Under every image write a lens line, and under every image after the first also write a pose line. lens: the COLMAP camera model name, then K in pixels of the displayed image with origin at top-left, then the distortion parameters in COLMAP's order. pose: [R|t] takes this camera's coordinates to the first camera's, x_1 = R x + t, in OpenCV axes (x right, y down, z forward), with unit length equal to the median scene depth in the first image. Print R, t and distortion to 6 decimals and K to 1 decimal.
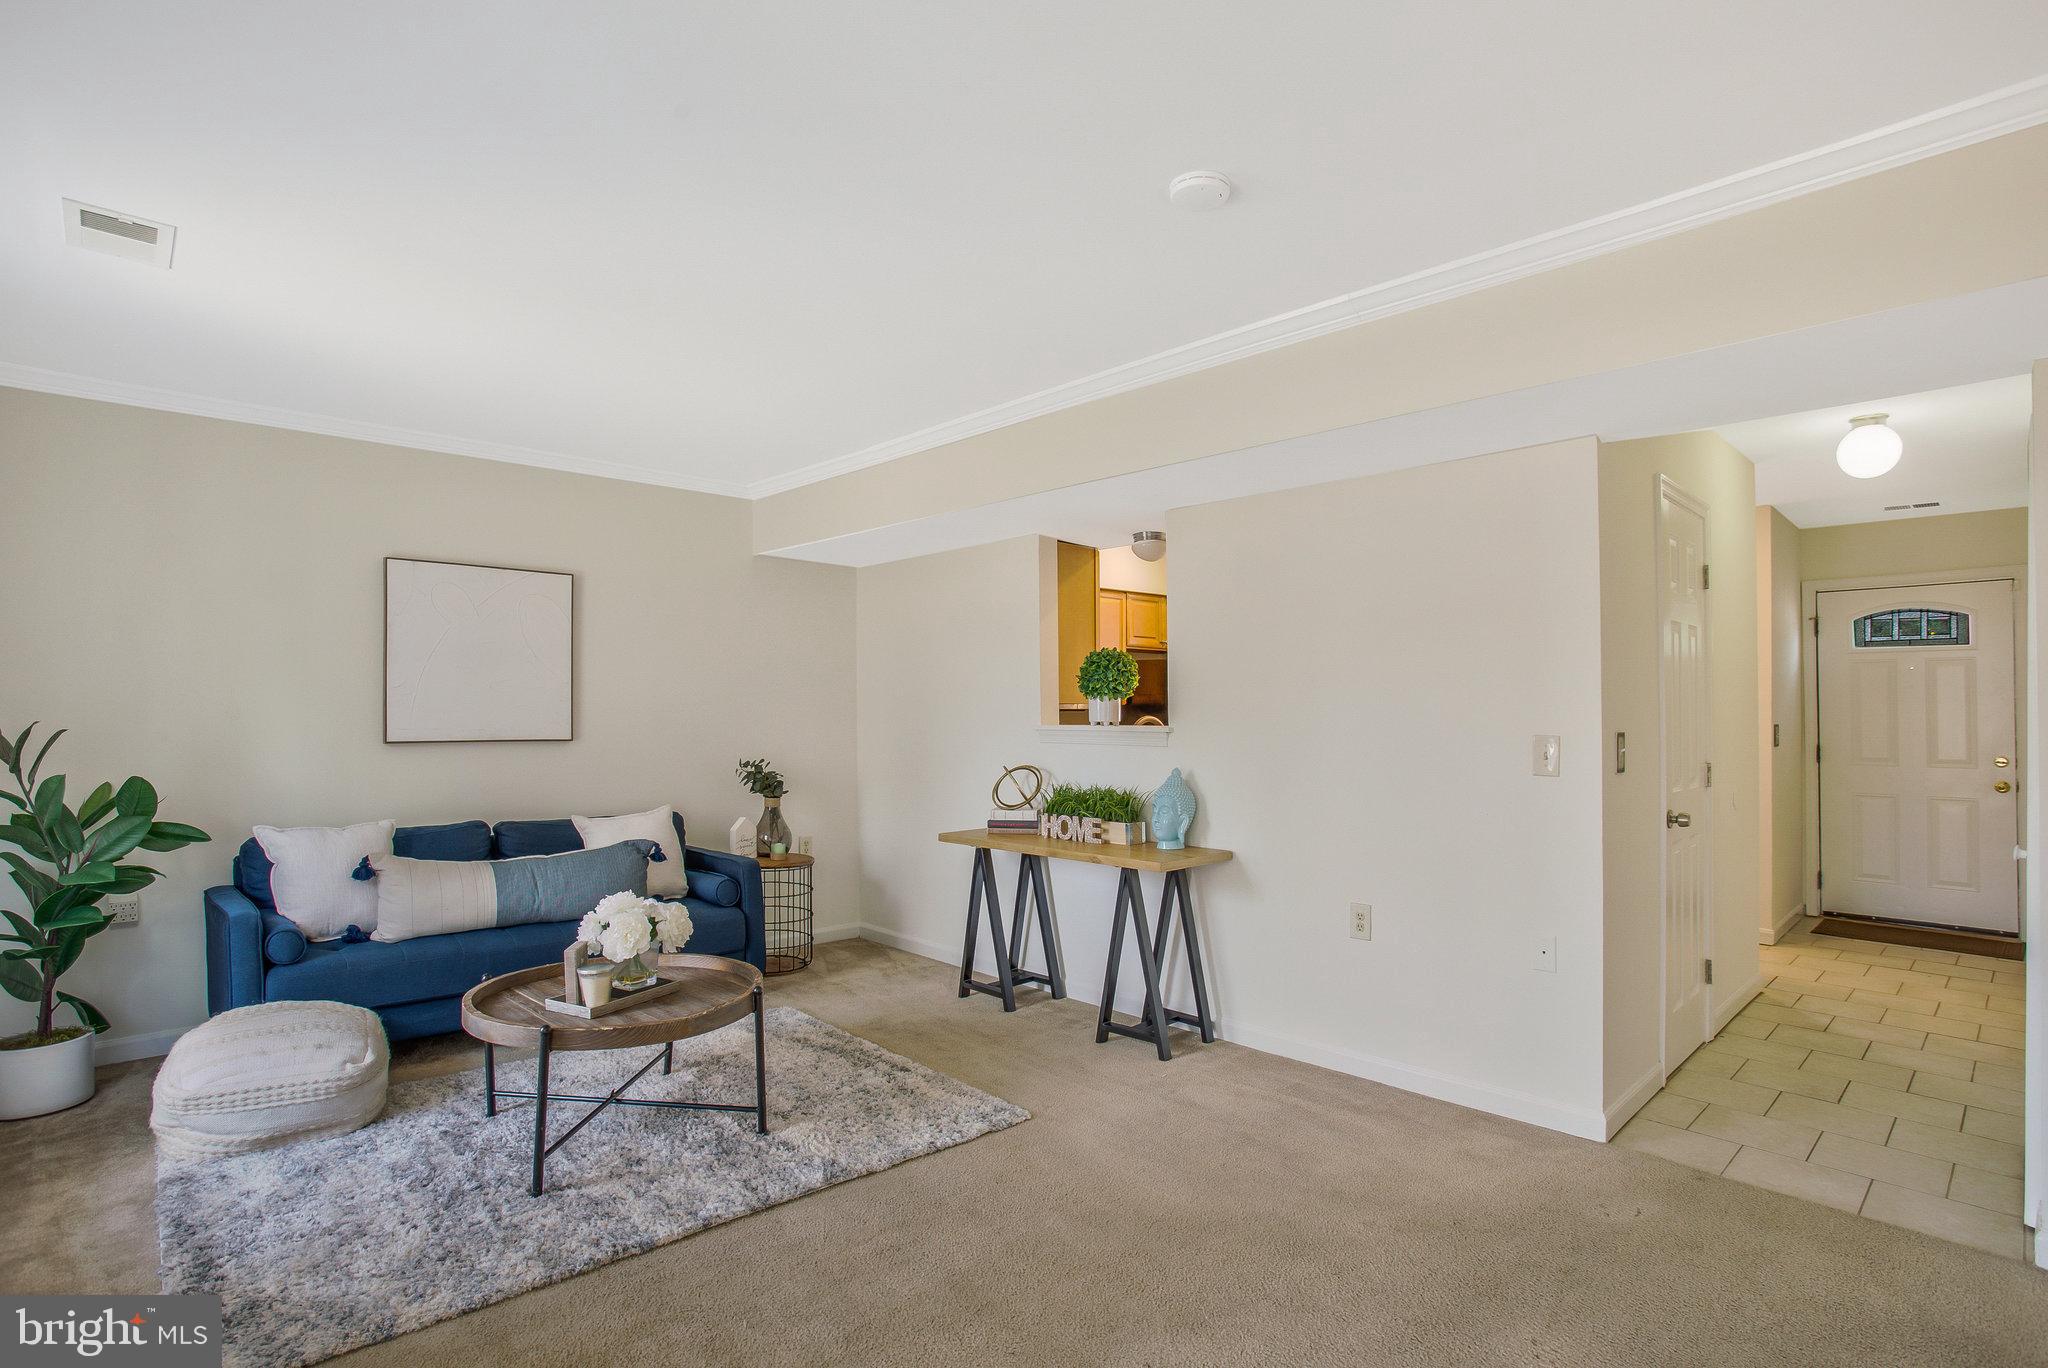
lens RADIAL K [[1048.9, 0, 1027.3], [0, 1048.9, 719.3], [0, 0, 1]] dist [0.000016, 0.000437]
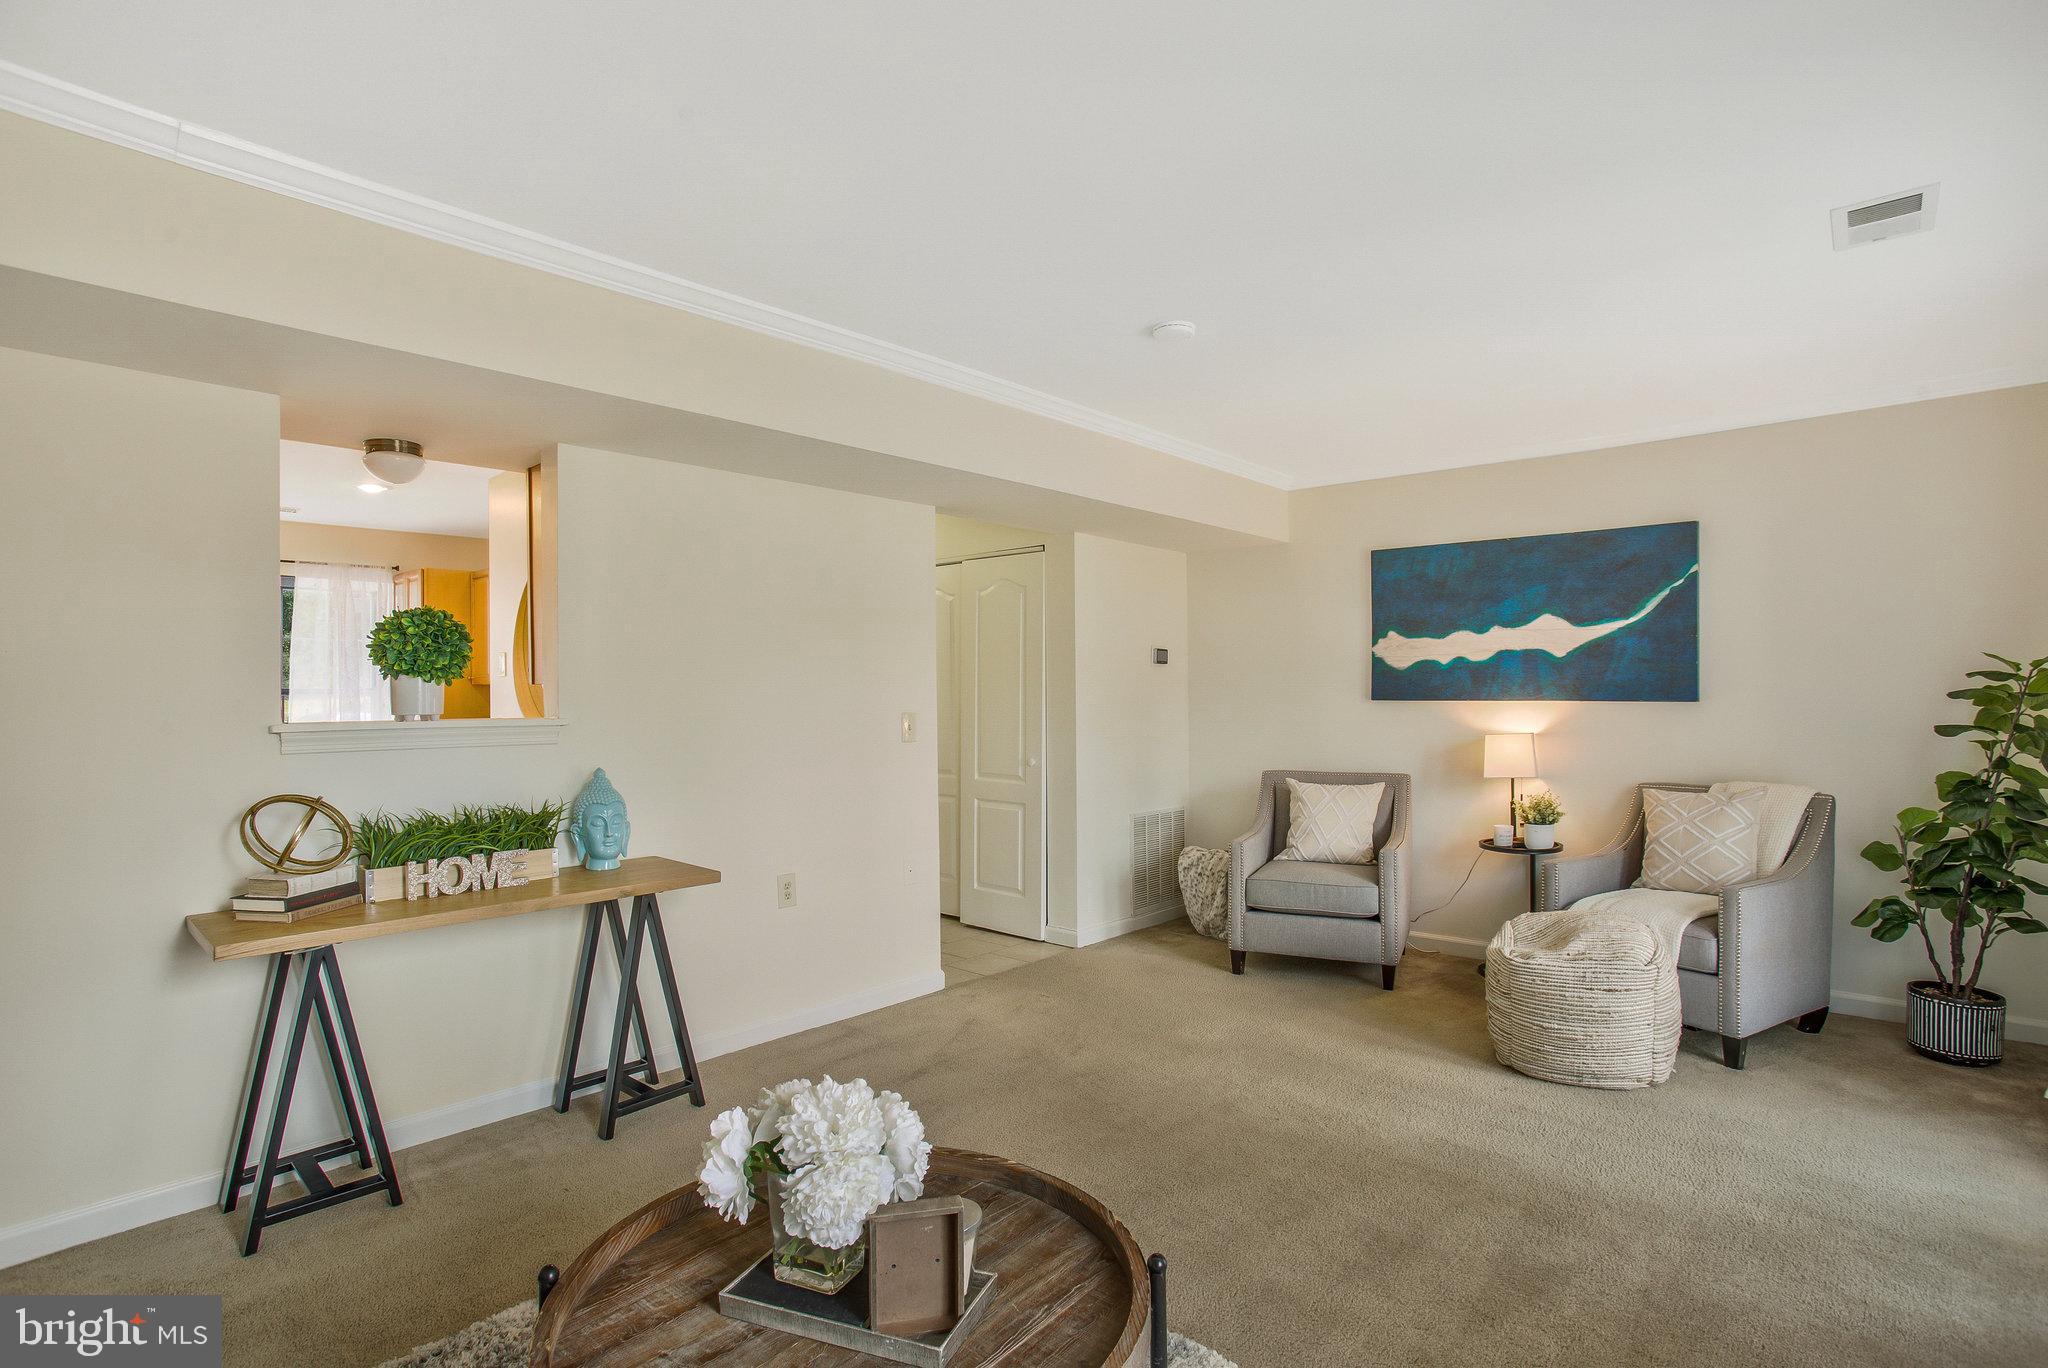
lens RADIAL K [[988.4, 0, 1024.0], [0, 988.4, 684.0], [0, 0, 1]] dist [-0.043893, 0.000386]
pose [[-0.132905, 0.022380, 0.990876, -0.599092], [0.004705, 0.999748, -0.021949, -0.001571], [-0.991118, 0.001745, -0.132976, 0.707573]]
